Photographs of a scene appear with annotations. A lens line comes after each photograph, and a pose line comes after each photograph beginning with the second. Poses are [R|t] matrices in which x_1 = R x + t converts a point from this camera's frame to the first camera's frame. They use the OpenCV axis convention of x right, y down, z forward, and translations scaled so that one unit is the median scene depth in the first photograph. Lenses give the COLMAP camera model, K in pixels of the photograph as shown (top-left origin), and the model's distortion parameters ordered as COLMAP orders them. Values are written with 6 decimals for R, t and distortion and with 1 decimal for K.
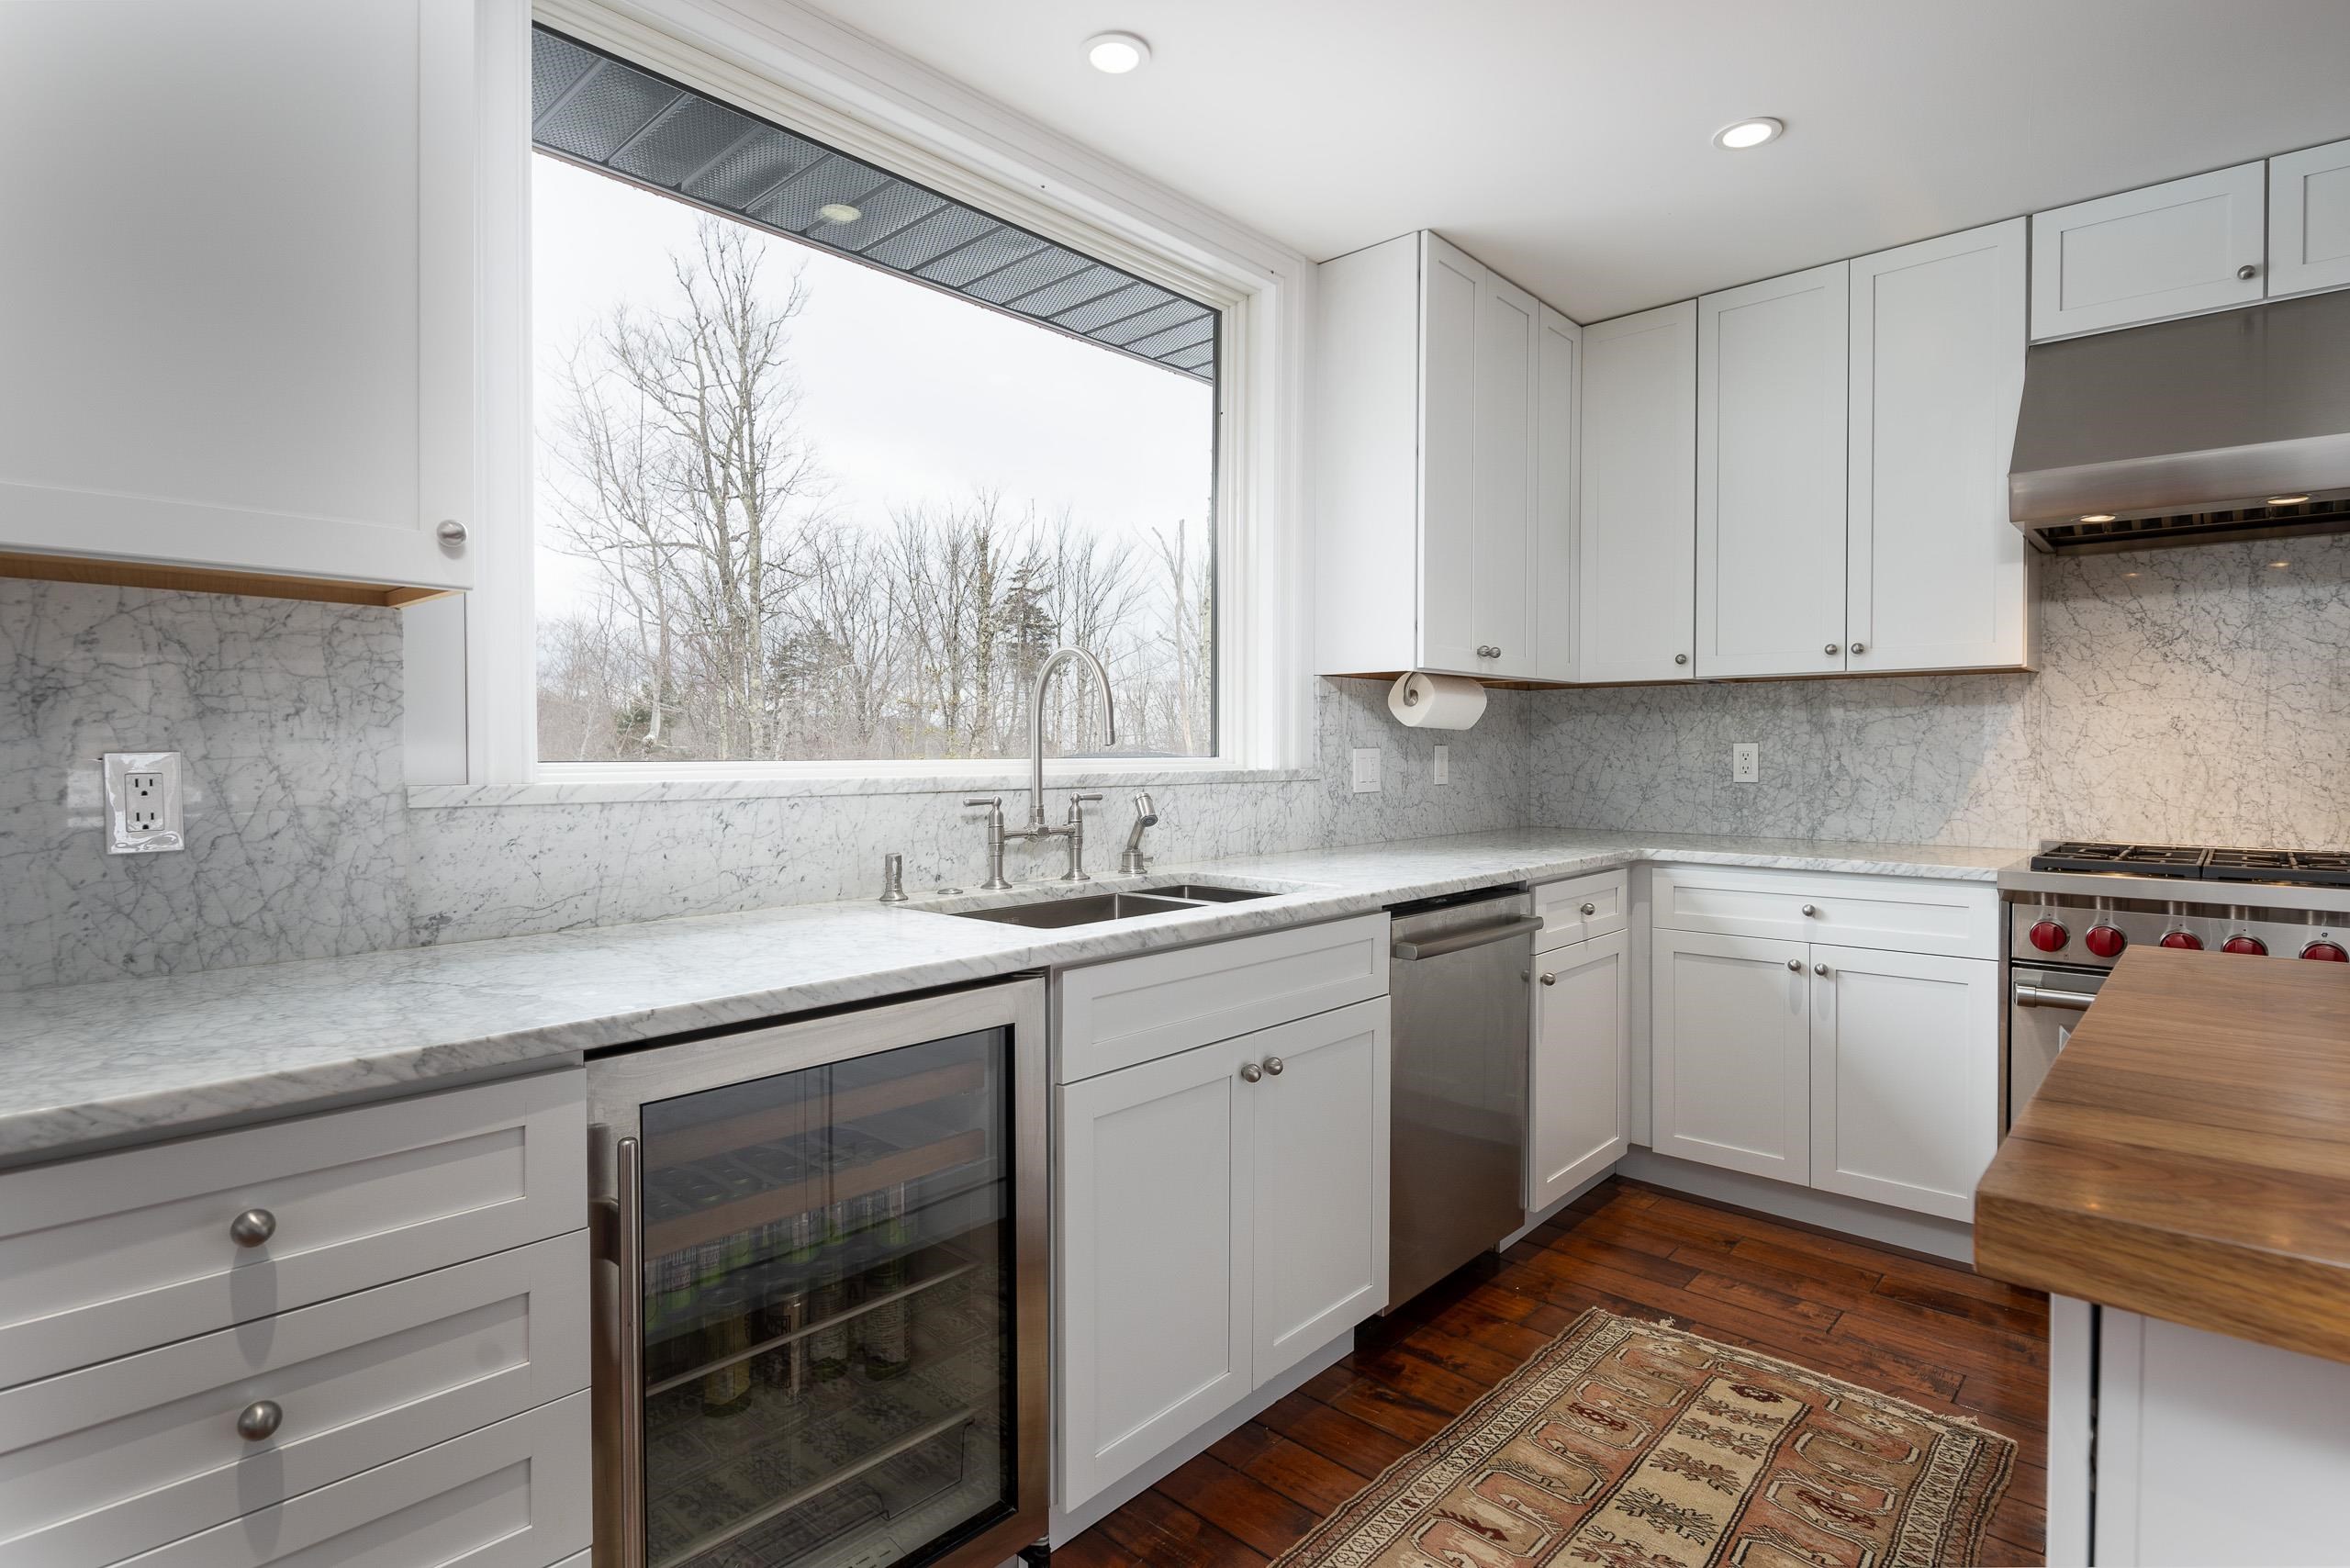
lens RADIAL K [[1167.5, 0, 1141.7], [0, 1167.5, 757.8], [0, 0, 1]] dist [-0.028629, -0.000446]
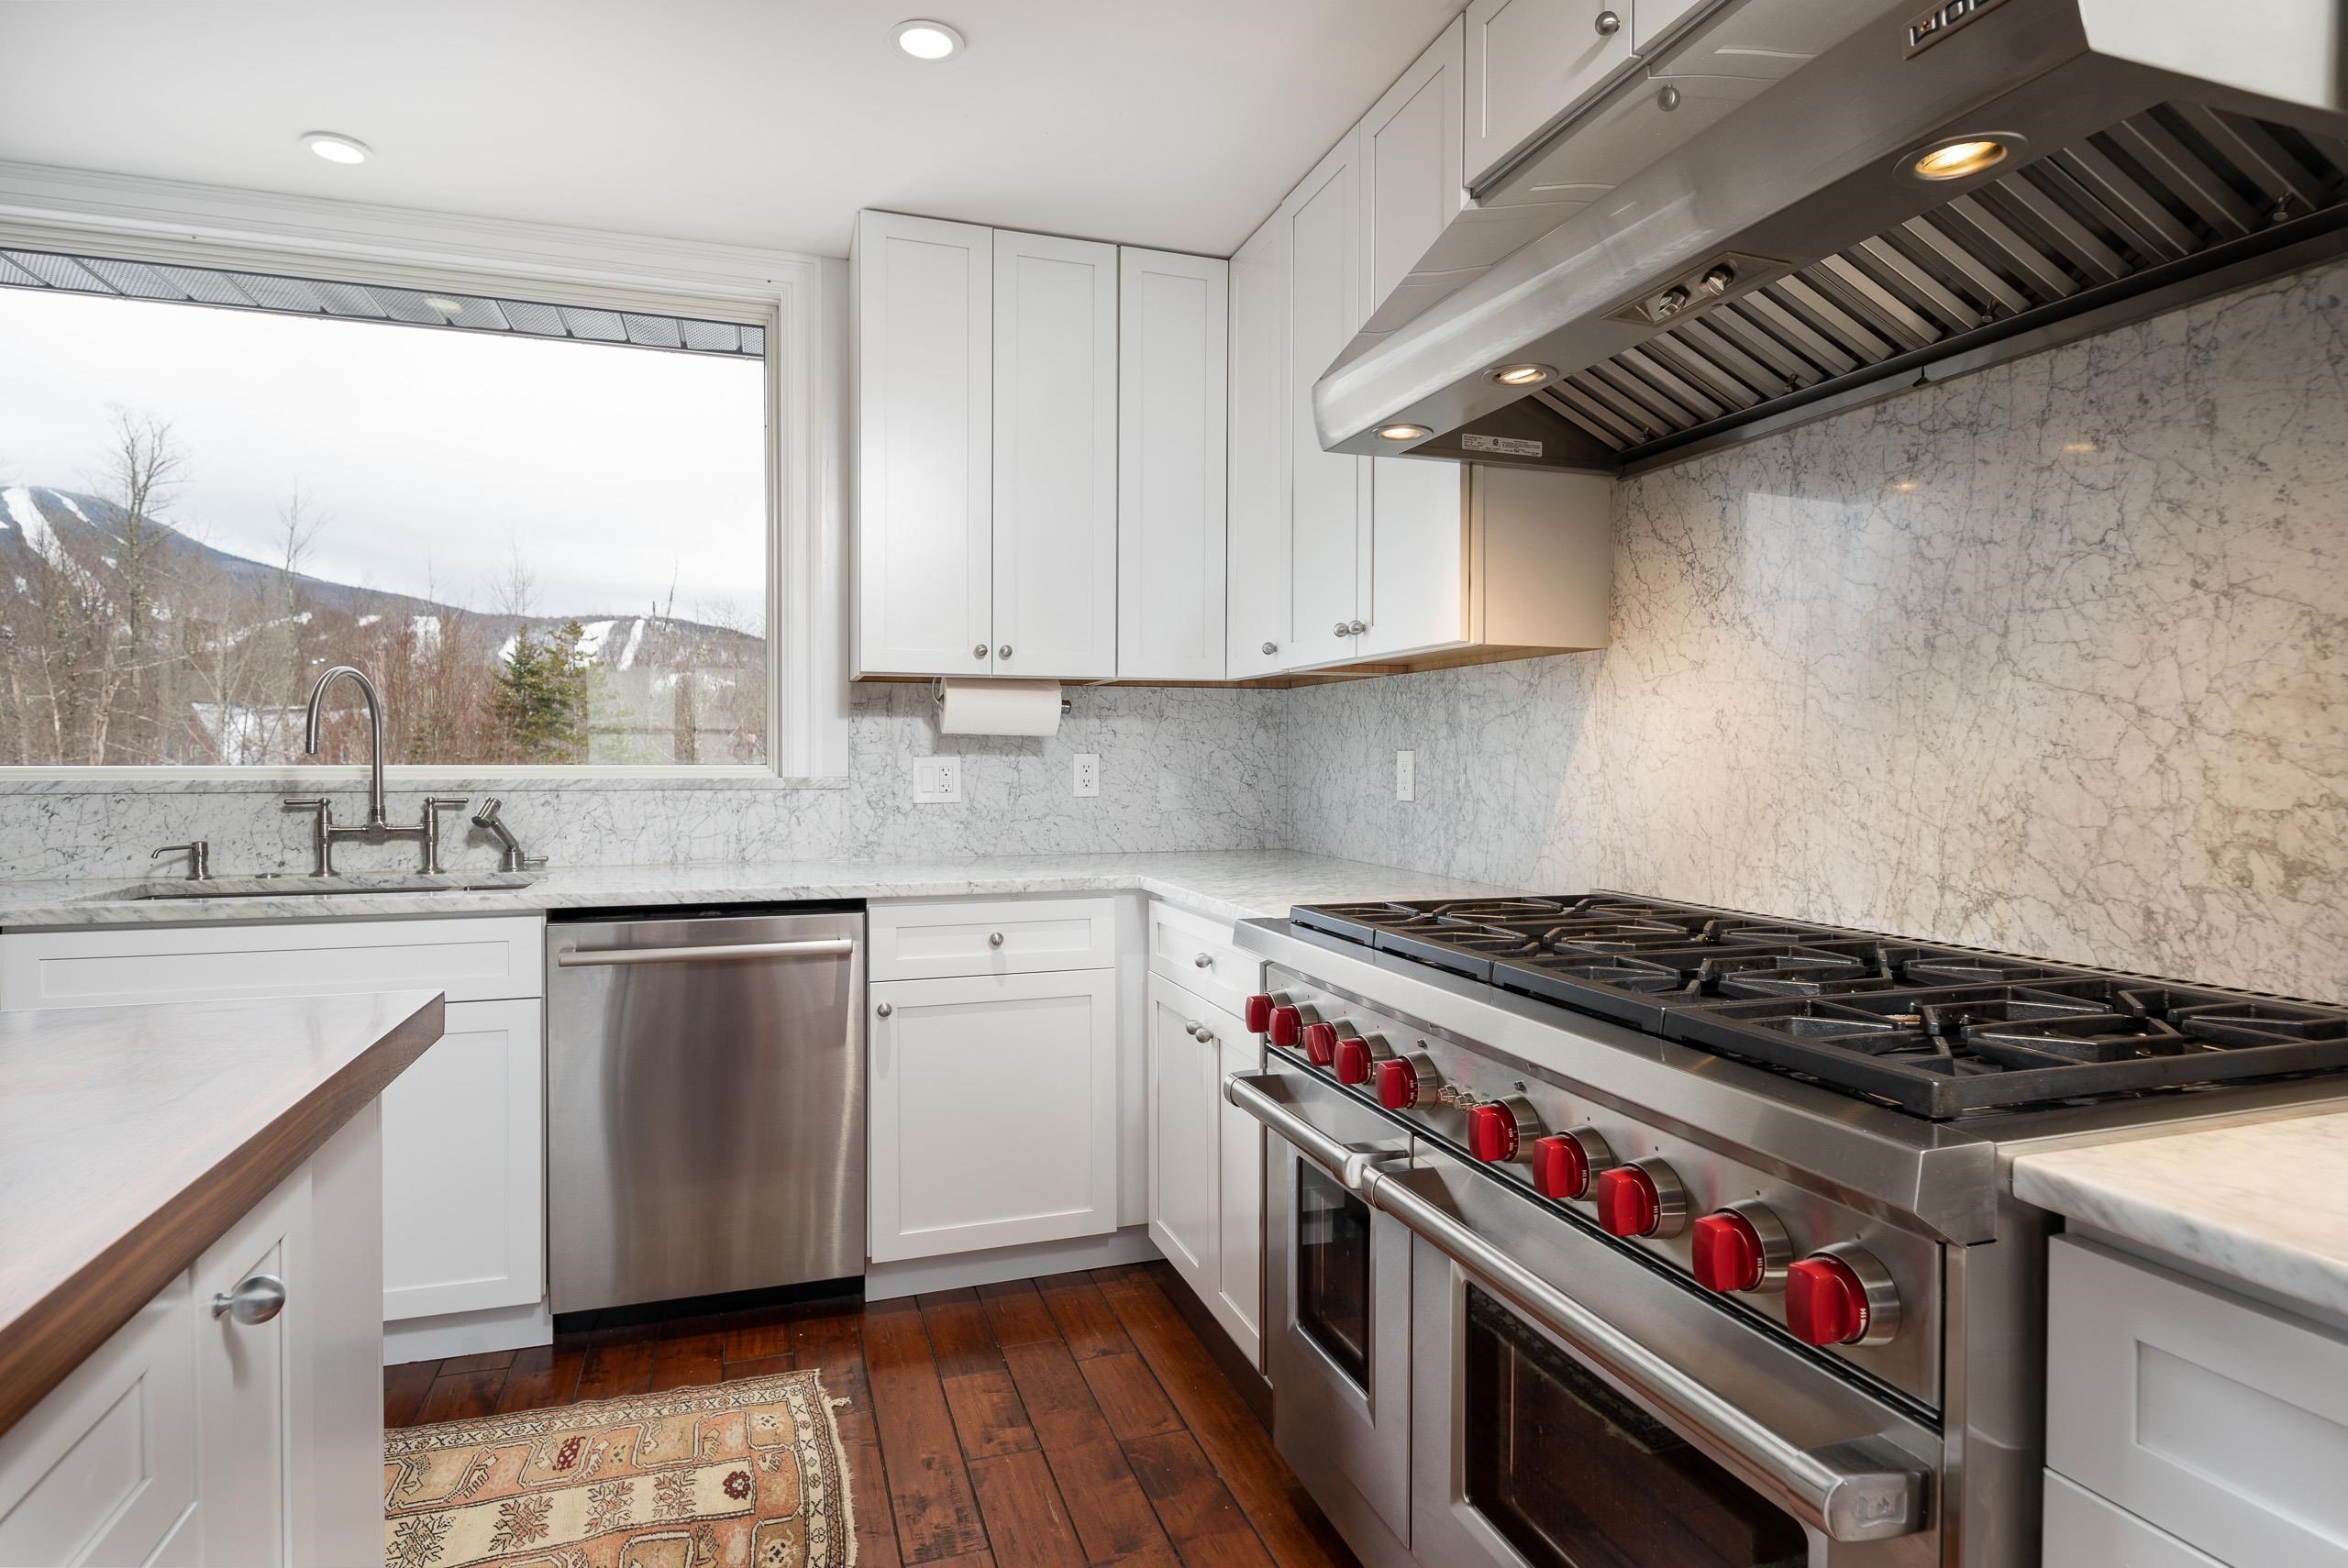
lens RADIAL K [[1232.4, 0, 1213.2], [0, 1232.4, 768.7], [0, 0, 1]] dist [0.001115, -0.011941]
pose [[0.891423, 0.005875, -0.453135, 1.155194], [-0.005204, 0.999983, 0.002727, -0.003352], [0.453143, -0.000072, 0.891438, 0.286482]]
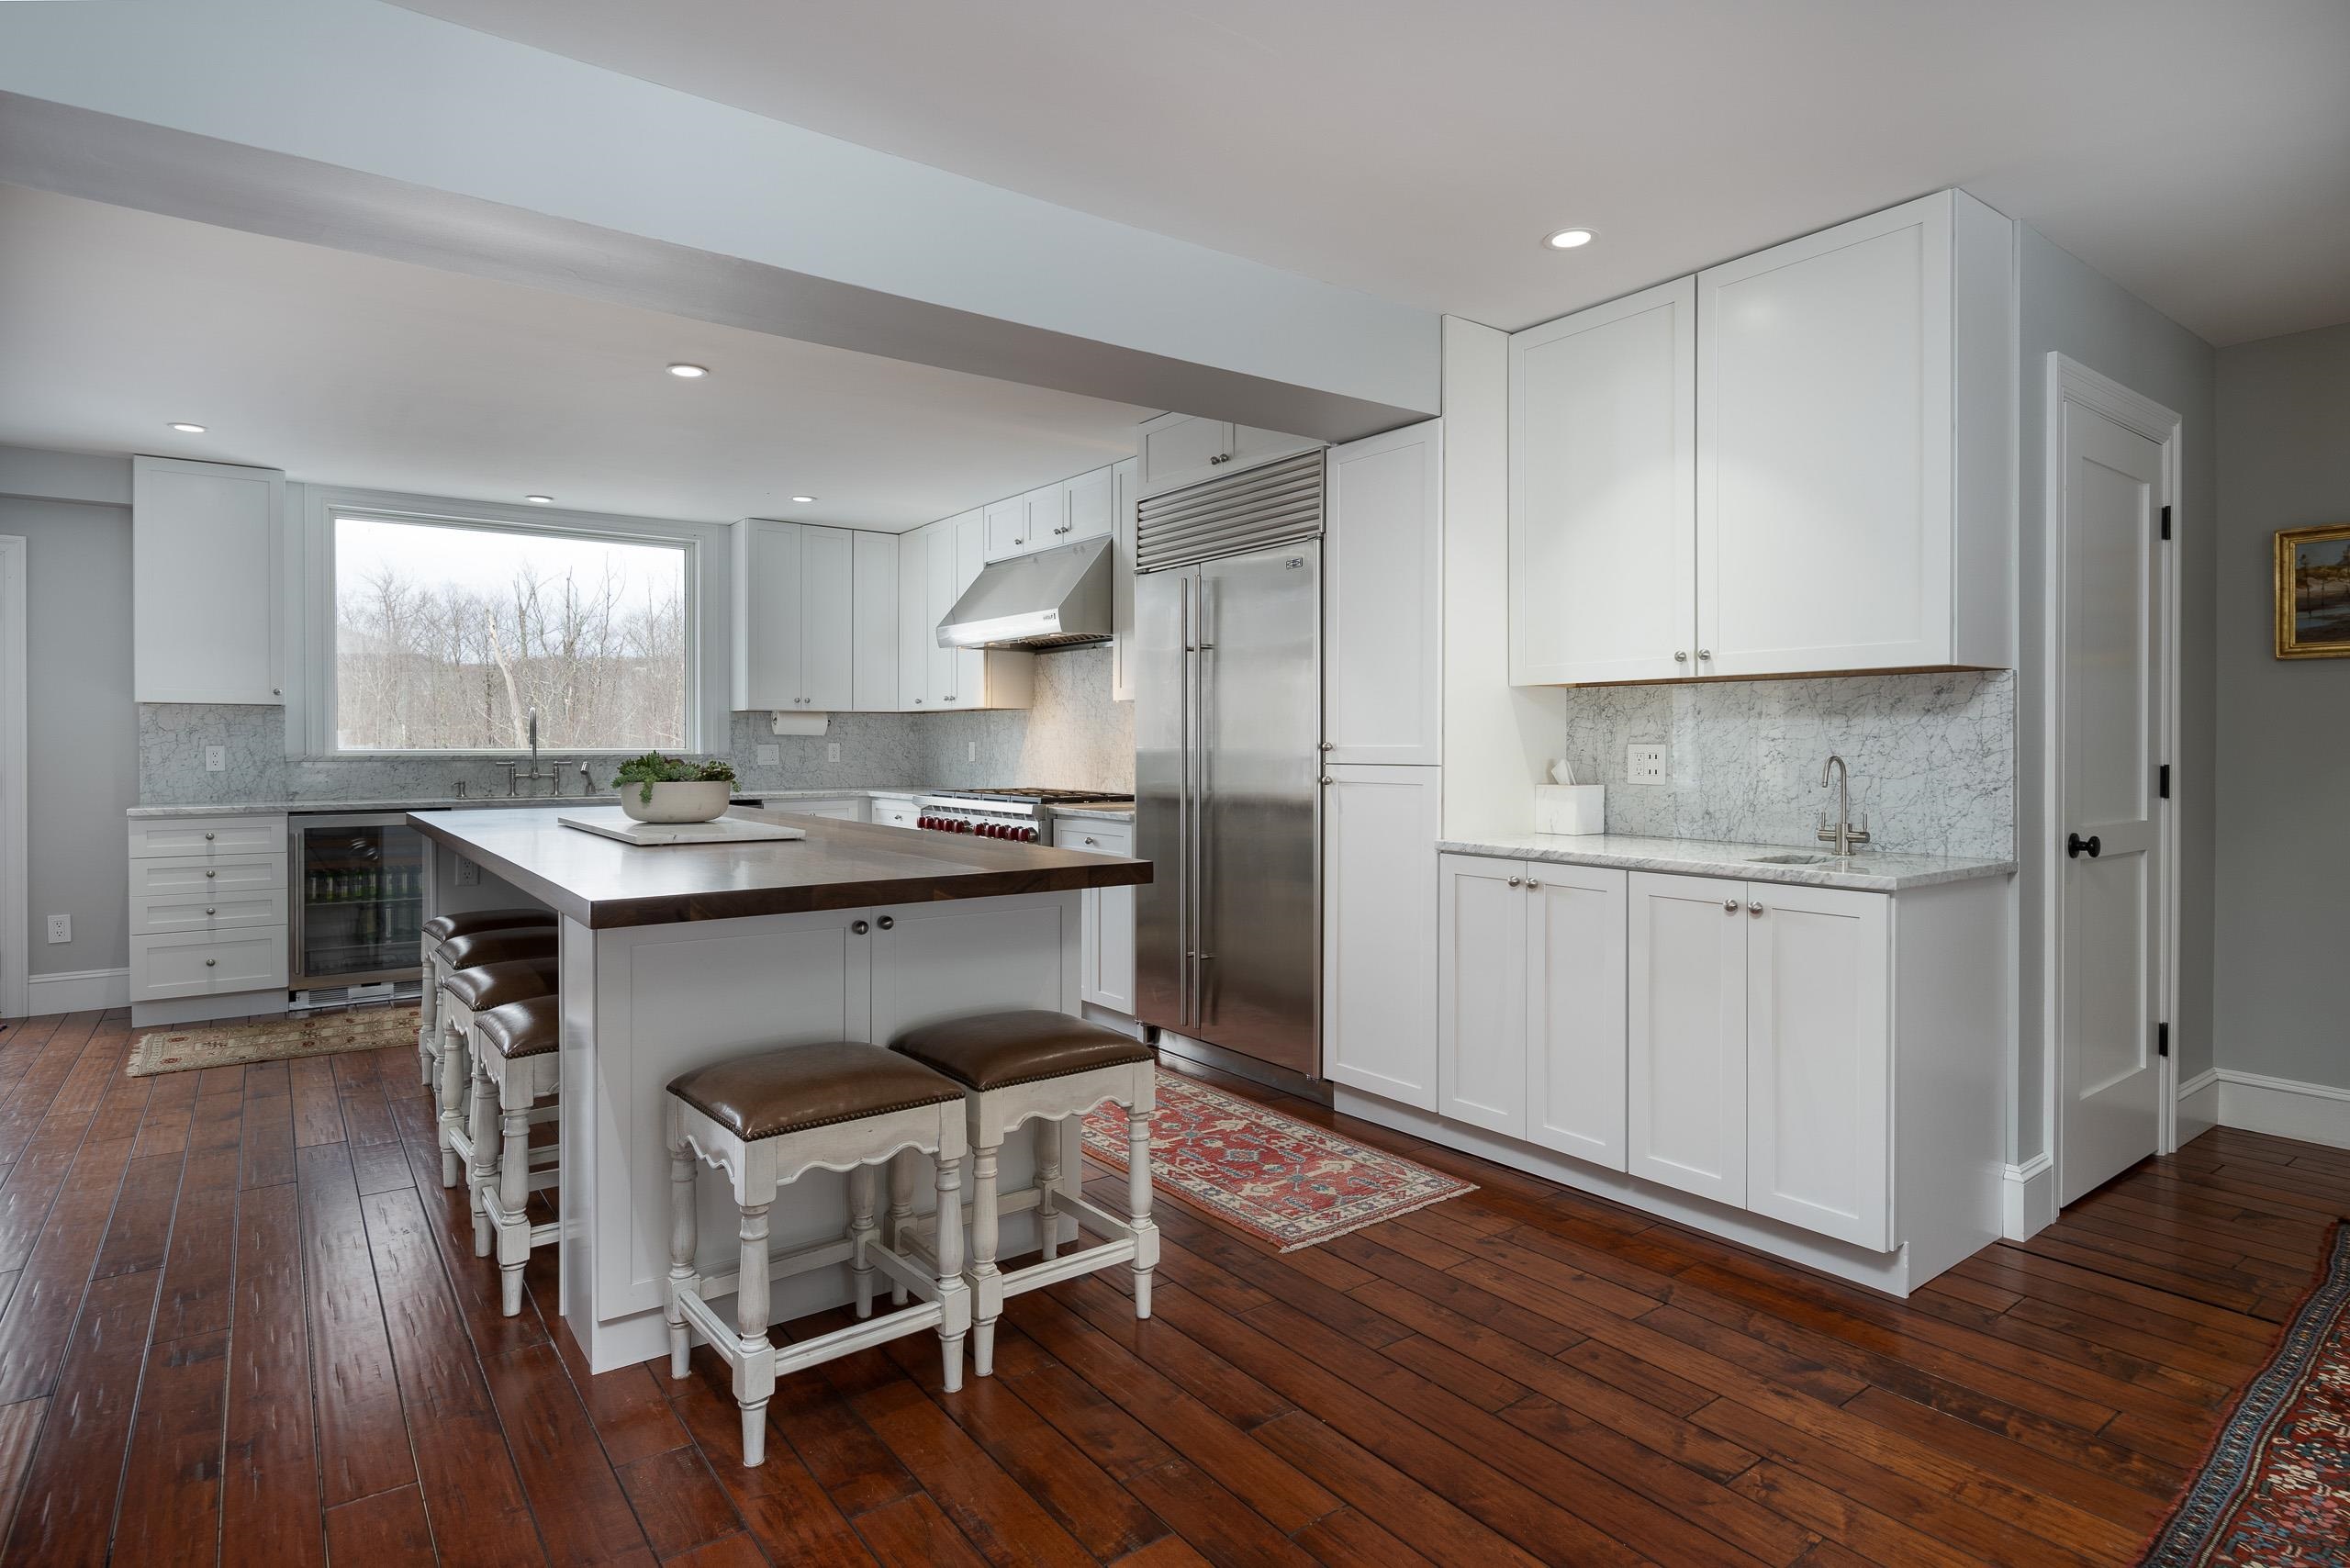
lens RADIAL K [[1218.7, 0, 1166.6], [0, 1218.7, 755.4], [0, 0, 1]] dist [-0.002818, -0.000721]
pose [[0.983223, 0.002302, -0.182393, 1.812191], [-0.001996, 0.999996, 0.001861, 0.007708], [0.182397, -0.001466, 0.983224, -1.467191]]
